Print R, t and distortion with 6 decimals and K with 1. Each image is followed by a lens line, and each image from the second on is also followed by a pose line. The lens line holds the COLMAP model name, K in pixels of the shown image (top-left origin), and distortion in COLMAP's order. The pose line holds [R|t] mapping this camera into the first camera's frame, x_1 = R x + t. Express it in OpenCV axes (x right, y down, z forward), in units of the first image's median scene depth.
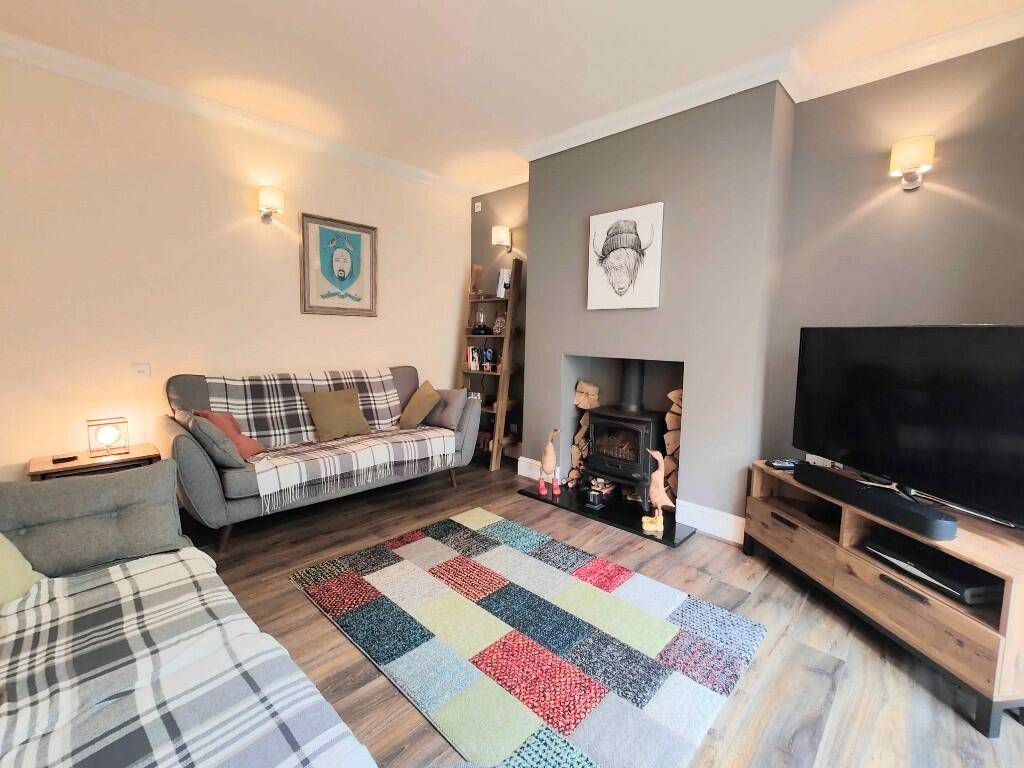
lens RADIAL K [[452.2, 0, 511.2], [0, 452.2, 379.0], [0, 0, 1]] dist [0.009499, -0.000553]
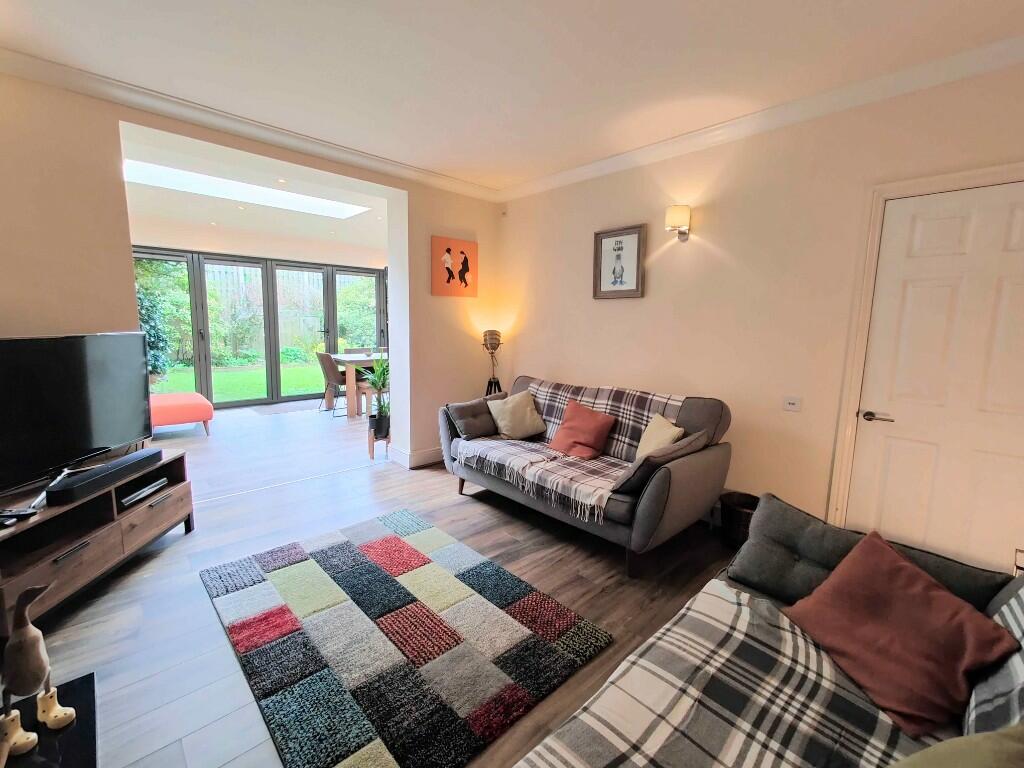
lens RADIAL K [[452.2, 0, 510.6], [0, 452.2, 378.7], [0, 0, 1]] dist [0.009499, -0.000553]
pose [[-0.997699, -0.047499, 0.048379, -0.271307], [-0.034955, 0.971787, 0.233257, -0.241449], [-0.058094, 0.231029, -0.971211, 1.579070]]
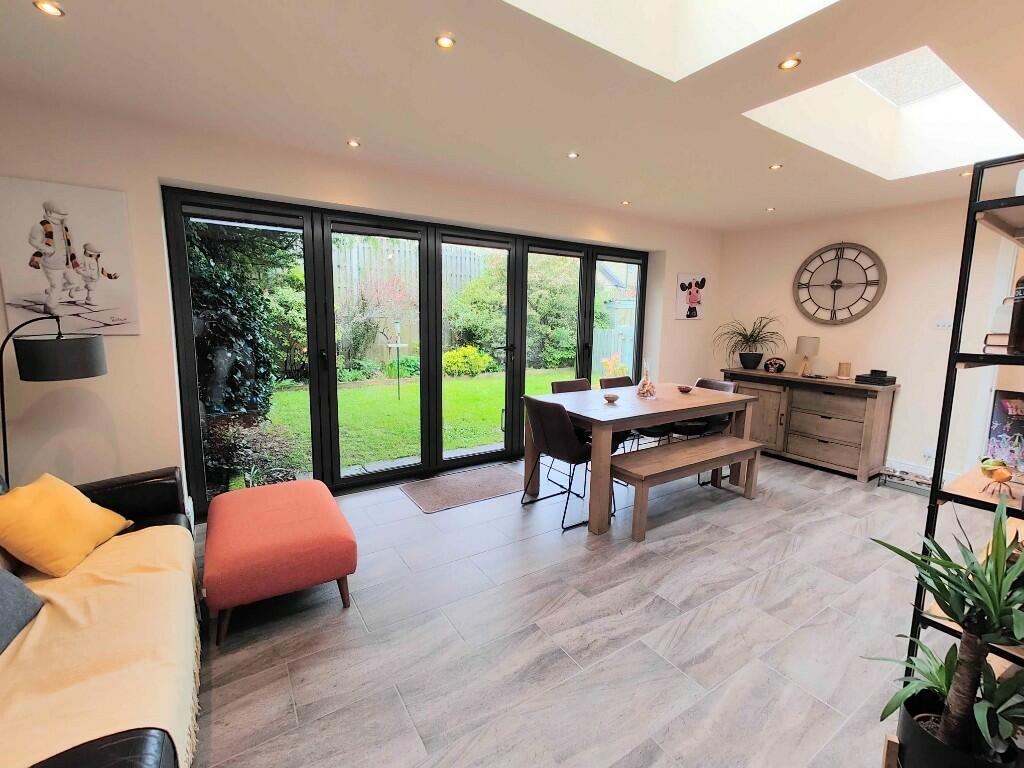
lens RADIAL K [[452.2, 0, 511.8], [0, 452.2, 377.4], [0, 0, 1]] dist [0.009499, -0.000553]
pose [[-0.974336, -0.066919, 0.214920, 0.737440], [-0.013879, 0.970830, 0.239368, -0.116475], [-0.224669, 0.230242, -0.946843, 0.342756]]
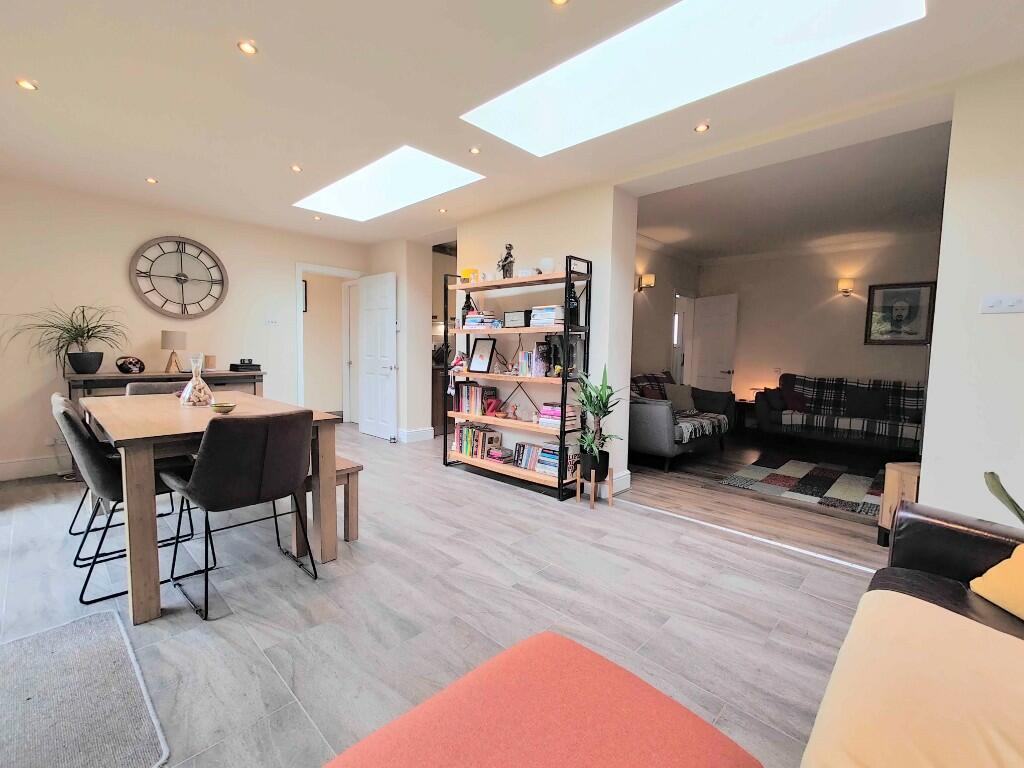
lens RADIAL K [[452.2, 0, 507.2], [0, 452.2, 383.9], [0, 0, 1]] dist [0.009499, -0.000553]
pose [[0.002301, 0.062029, -0.998072, 1.722611], [-0.123492, 0.990452, 0.061271, 0.085209], [0.992343, 0.123113, 0.009939, -0.437563]]
